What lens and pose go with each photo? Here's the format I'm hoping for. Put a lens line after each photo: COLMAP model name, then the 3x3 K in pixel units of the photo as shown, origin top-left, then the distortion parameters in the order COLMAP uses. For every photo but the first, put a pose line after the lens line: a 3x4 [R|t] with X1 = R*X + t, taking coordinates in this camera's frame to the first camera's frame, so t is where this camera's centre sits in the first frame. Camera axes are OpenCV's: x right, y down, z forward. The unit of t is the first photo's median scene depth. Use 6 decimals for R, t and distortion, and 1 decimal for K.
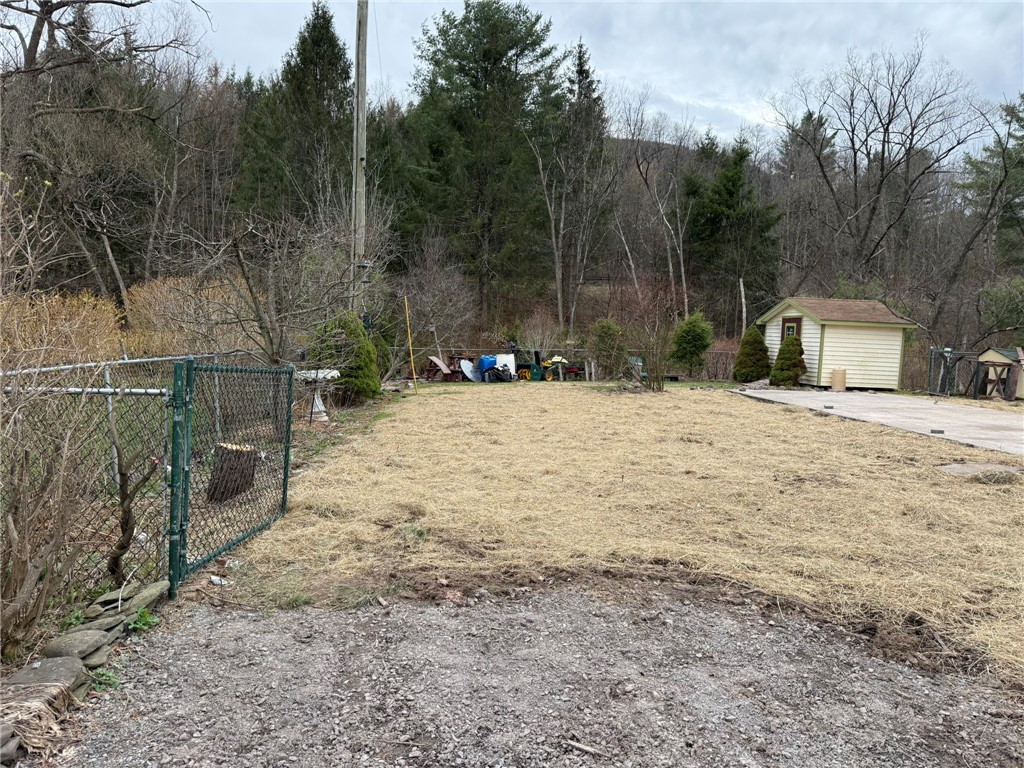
lens RADIAL K [[722.5, 0, 509.7], [0, 722.5, 383.8], [0, 0, 1]] dist [-0.000358, -0.011609]
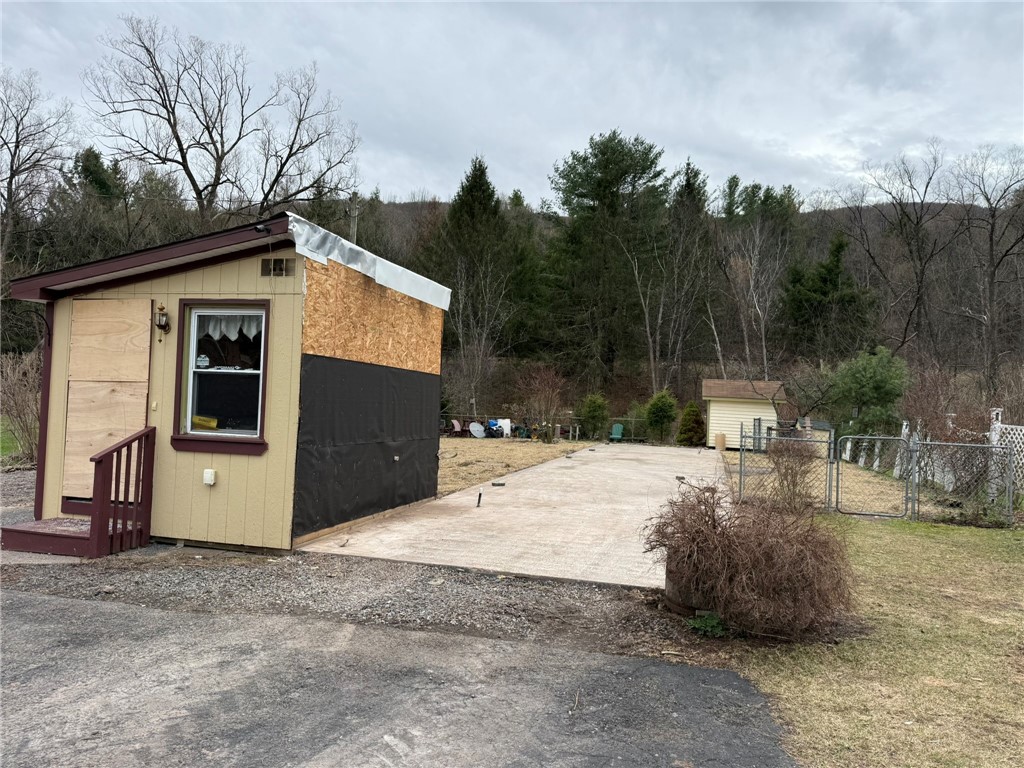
lens RADIAL K [[722.5, 0, 509.4], [0, 722.5, 383.0], [0, 0, 1]] dist [-0.000358, -0.011609]
pose [[0.937616, -0.003794, -0.347651, 0.329952], [-0.032712, 0.994542, -0.099080, 0.019225], [0.346130, 0.104271, 0.932374, -0.236518]]
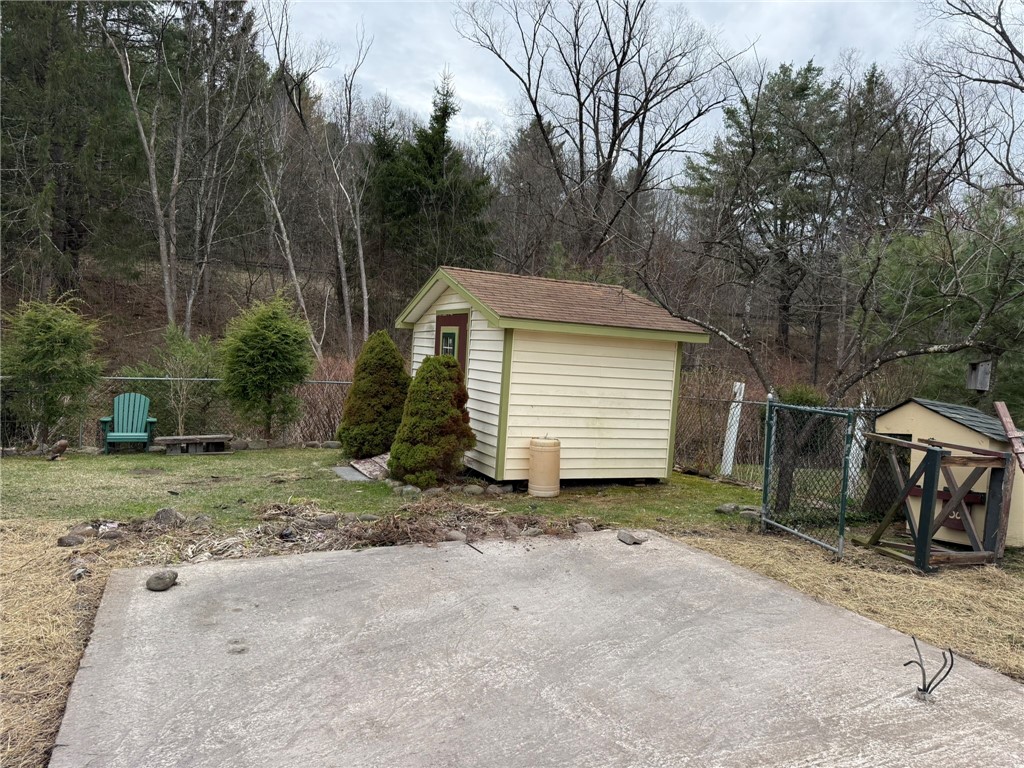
lens RADIAL K [[722.5, 0, 513.3], [0, 722.5, 384.2], [0, 0, 1]] dist [-0.000358, -0.011609]
pose [[0.939207, 0.000357, 0.343352, 0.177266], [0.003340, 0.999943, -0.010175, -0.028186], [-0.343336, 0.010703, 0.939152, 0.368758]]
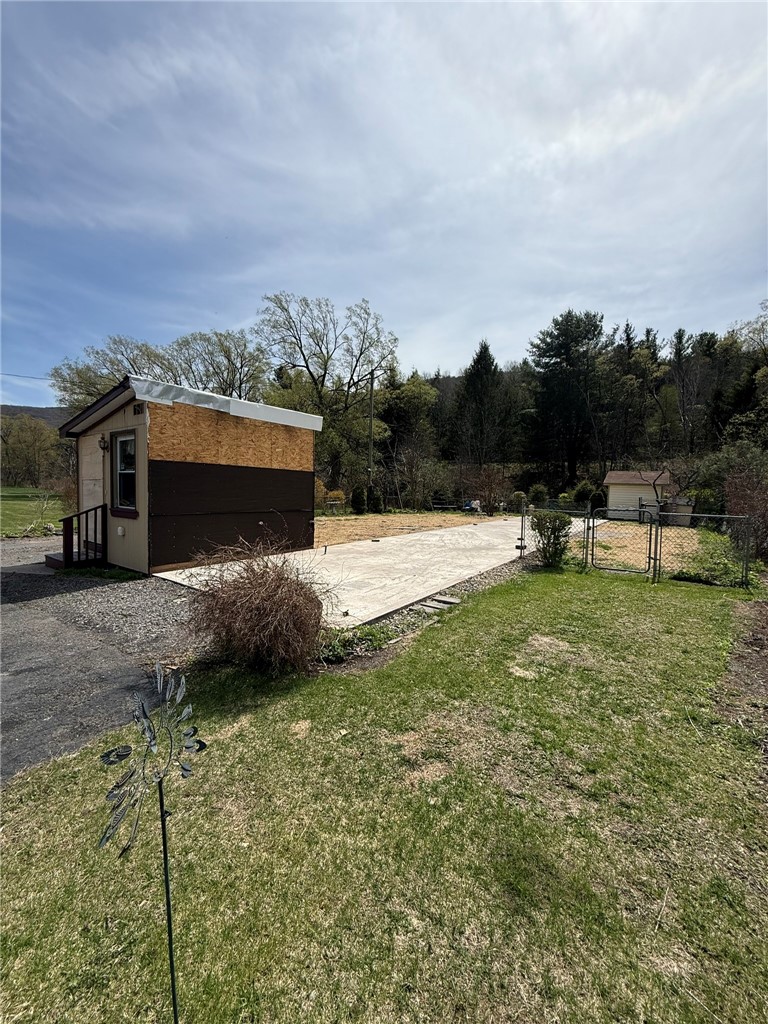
lens RADIAL K [[411.2, 0, 376.8], [0, 411.2, 495.1], [0, 0, 1]] dist [-0.001595, 0.000058]
pose [[0.750359, -0.004664, -0.661014, 0.411656], [-0.040882, 0.997733, -0.053447, 0.015823], [0.659765, 0.067128, 0.748468, -0.144534]]
